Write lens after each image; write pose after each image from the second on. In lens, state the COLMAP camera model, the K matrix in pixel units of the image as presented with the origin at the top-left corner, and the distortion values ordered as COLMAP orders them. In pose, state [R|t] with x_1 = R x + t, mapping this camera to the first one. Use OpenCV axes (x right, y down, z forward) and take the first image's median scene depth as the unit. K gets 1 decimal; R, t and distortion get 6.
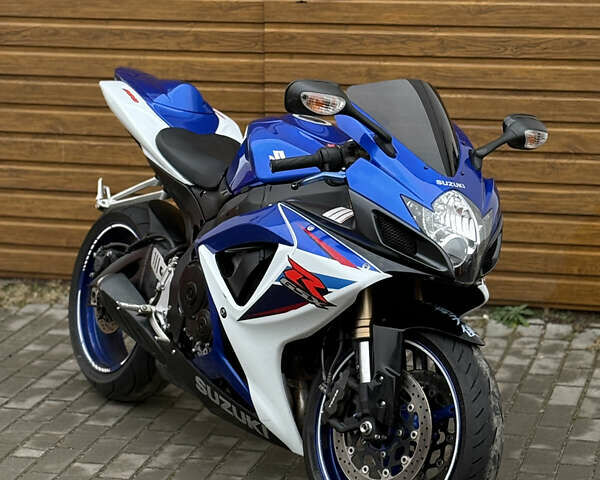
lens RADIAL K [[1786.4, 0, 302.5], [0, 1786.4, 238.9], [0, 0, 1]] dist [0.145764, 0.000000]
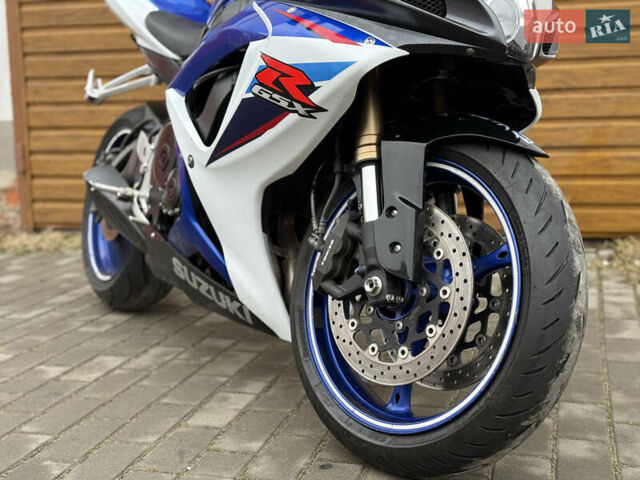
lens RADIAL K [[877.9, 0, 315.6], [0, 877.9, 237.6], [0, 0, 1]] dist [0.127985, 0.000000]
pose [[0.999338, -0.013442, -0.033813, 0.023851], [0.010941, 0.997266, -0.073081, 0.105564], [0.034703, 0.072663, 0.996753, 0.628487]]
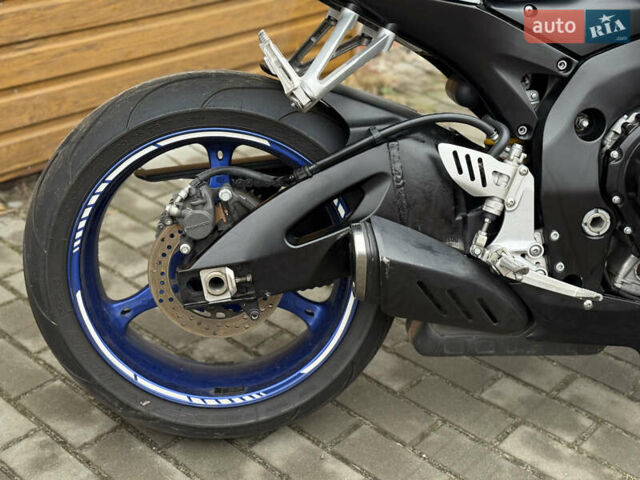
lens RADIAL K [[877.9, 0, 321.3], [0, 877.9, 240.6], [0, 0, 1]] dist [0.127985, 0.000000]
pose [[0.479434, -0.401881, 0.780150, -0.349065], [0.183520, 0.915239, 0.358689, -0.075735], [-0.858174, -0.028795, 0.512550, 1.017851]]
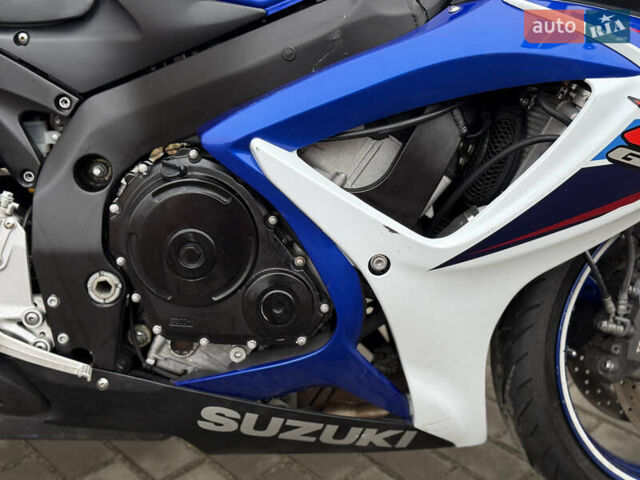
lens RADIAL K [[877.9, 0, 319.2], [0, 877.9, 241.9], [0, 0, 1]] dist [0.127985, 0.000000]
pose [[0.518370, -0.341245, 0.784120, -0.234240], [0.162539, 0.939533, 0.301428, -0.036704], [-0.839568, -0.028801, 0.542491, 0.905770]]
